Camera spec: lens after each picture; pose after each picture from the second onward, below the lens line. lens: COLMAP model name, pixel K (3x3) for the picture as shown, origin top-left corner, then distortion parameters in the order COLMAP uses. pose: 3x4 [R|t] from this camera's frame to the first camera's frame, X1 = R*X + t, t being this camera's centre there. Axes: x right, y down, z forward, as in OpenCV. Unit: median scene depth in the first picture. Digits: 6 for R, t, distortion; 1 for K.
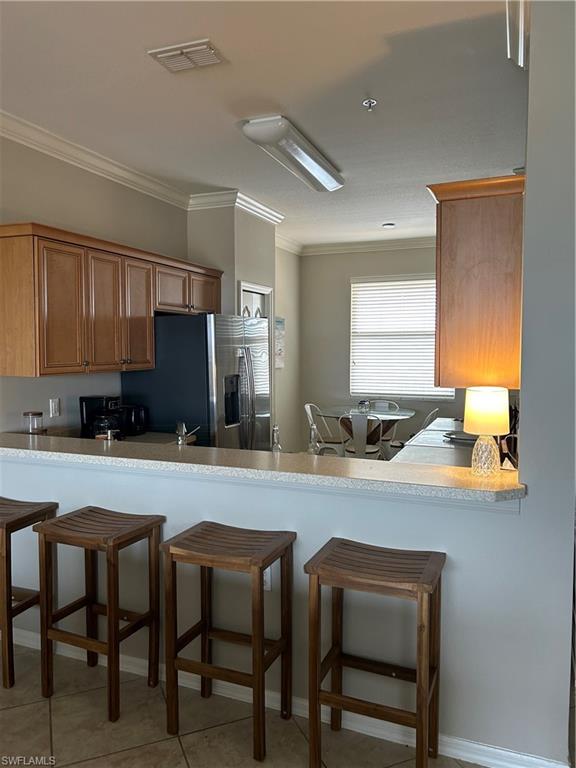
lens RADIAL K [[577.8, 0, 288.0], [0, 577.8, 384.0], [0, 0, 1]] dist [0.065728, -0.000610]
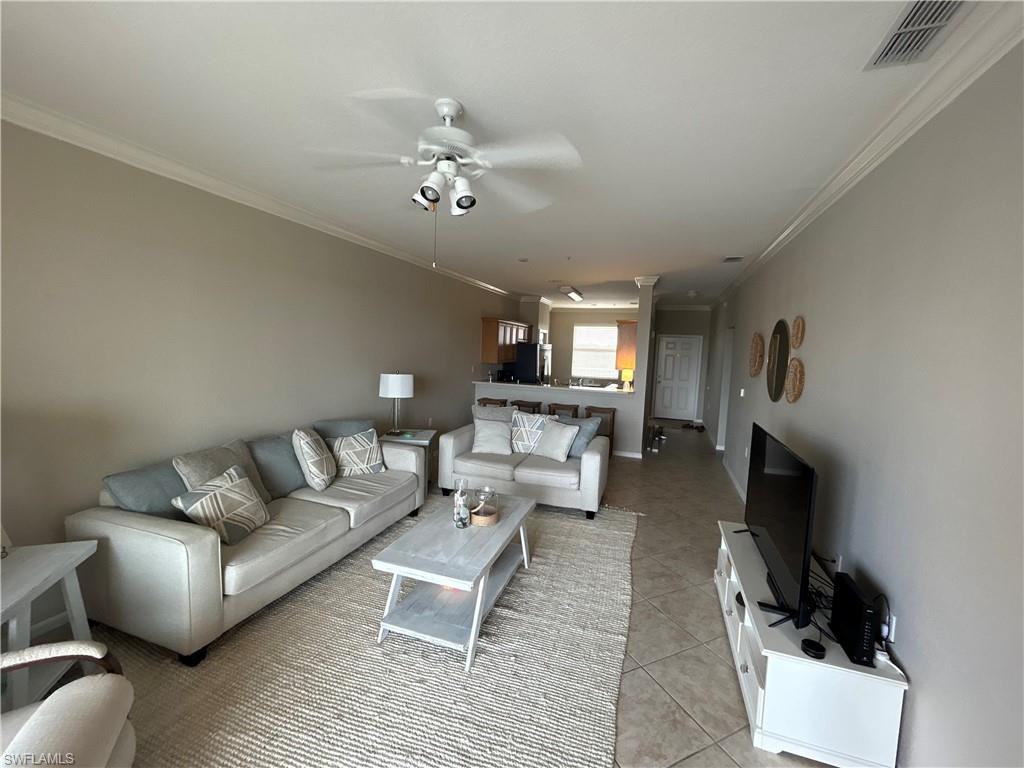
lens RADIAL K [[415.4, 0, 512.0], [0, 415.4, 384.0], [0, 0, 1]] dist [-0.000155, -0.000003]
pose [[0.998877, 0.033650, 0.033345, -0.222841], [-0.034336, 0.999206, 0.020210, 0.032136], [-0.032639, -0.021332, 0.999240, -0.750304]]
